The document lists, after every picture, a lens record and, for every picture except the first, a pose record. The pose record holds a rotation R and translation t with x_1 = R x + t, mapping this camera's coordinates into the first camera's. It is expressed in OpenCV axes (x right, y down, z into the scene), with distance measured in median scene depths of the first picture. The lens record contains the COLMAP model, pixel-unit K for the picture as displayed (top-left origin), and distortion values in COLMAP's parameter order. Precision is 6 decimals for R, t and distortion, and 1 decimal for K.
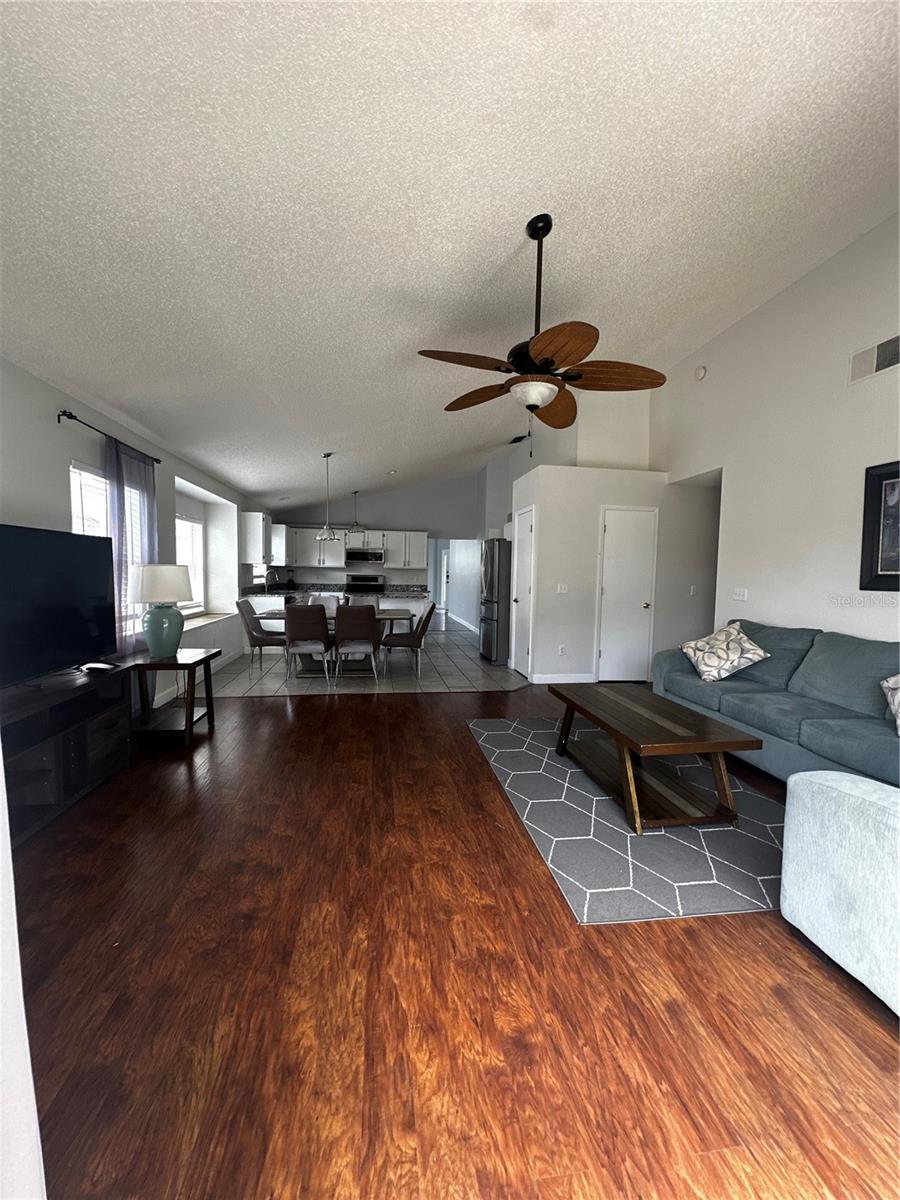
lens RADIAL K [[480.1, 0, 450.1], [0, 480.1, 600.9], [0, 0, 1]] dist [-0.003380, 0.000566]
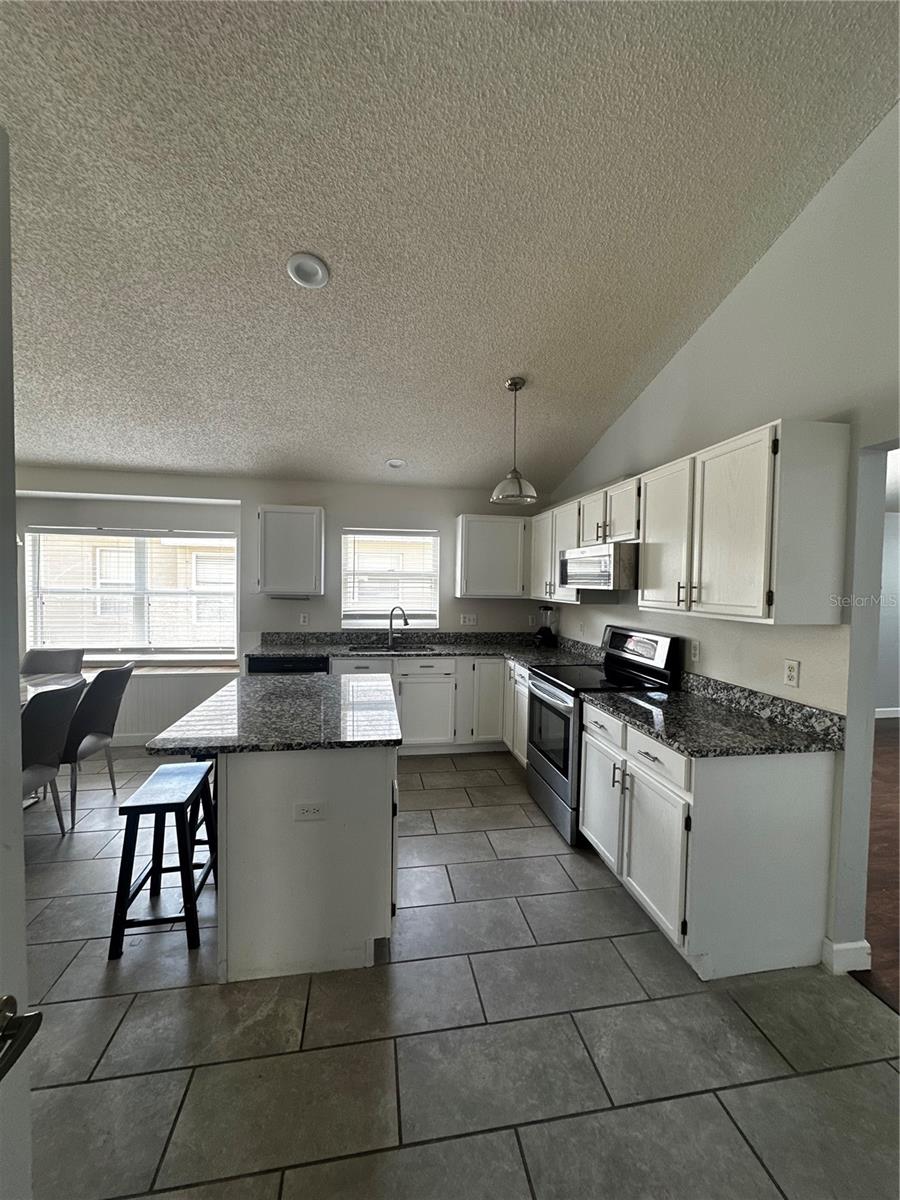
lens RADIAL K [[480.0, 0, 449.4], [0, 480.0, 603.1], [0, 0, 1]] dist [-0.000410, 0.000512]
pose [[0.019037, 0.020947, -0.999599, 0.136382], [-0.083032, 0.996360, 0.019298, -0.069594], [0.996365, 0.082631, 0.020707, 0.901513]]
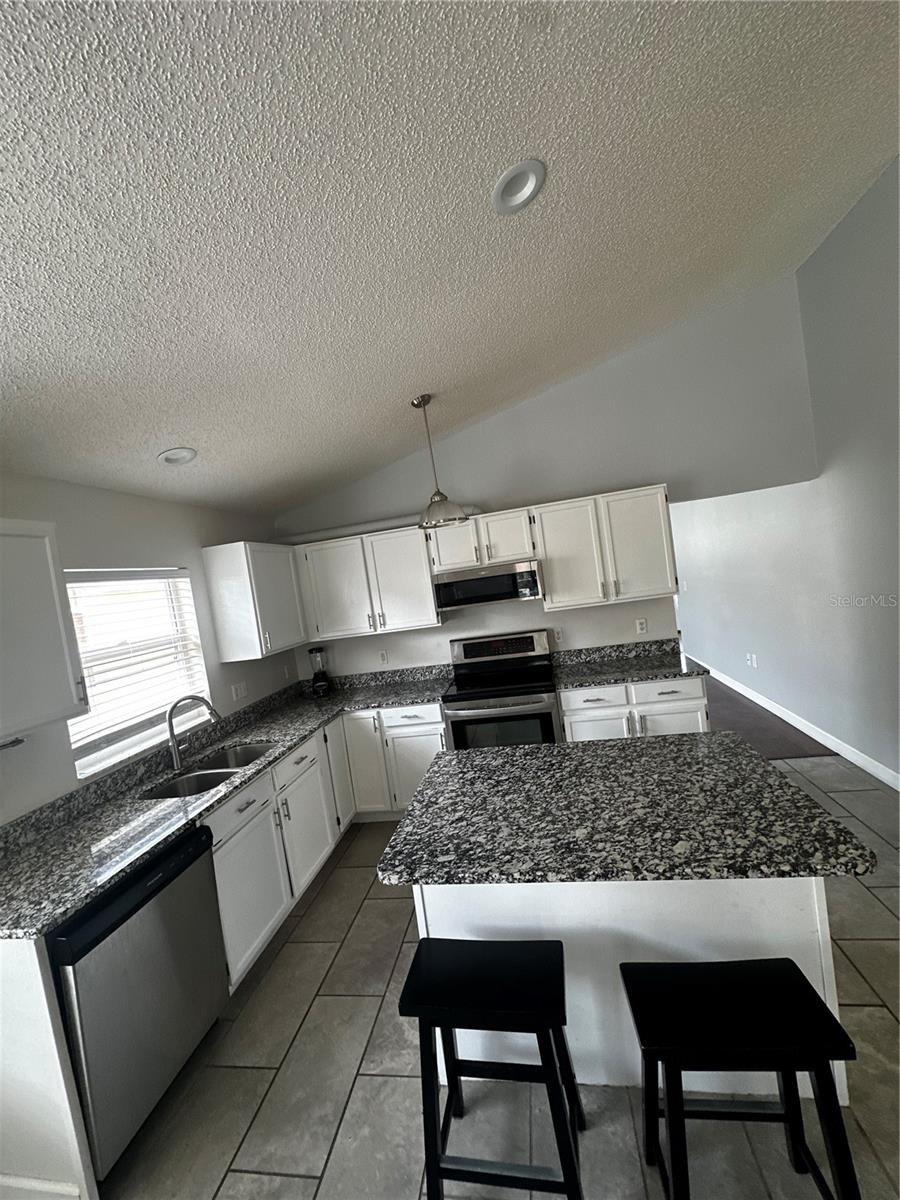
lens RADIAL K [[480.1, 0, 450.1], [0, 480.1, 600.9], [0, 0, 1]] dist [-0.003380, 0.000566]
pose [[0.935852, -0.142432, -0.322325, -0.090431], [0.142334, 0.989528, -0.024002, -0.078995], [0.322368, -0.023416, 0.946325, 0.656922]]
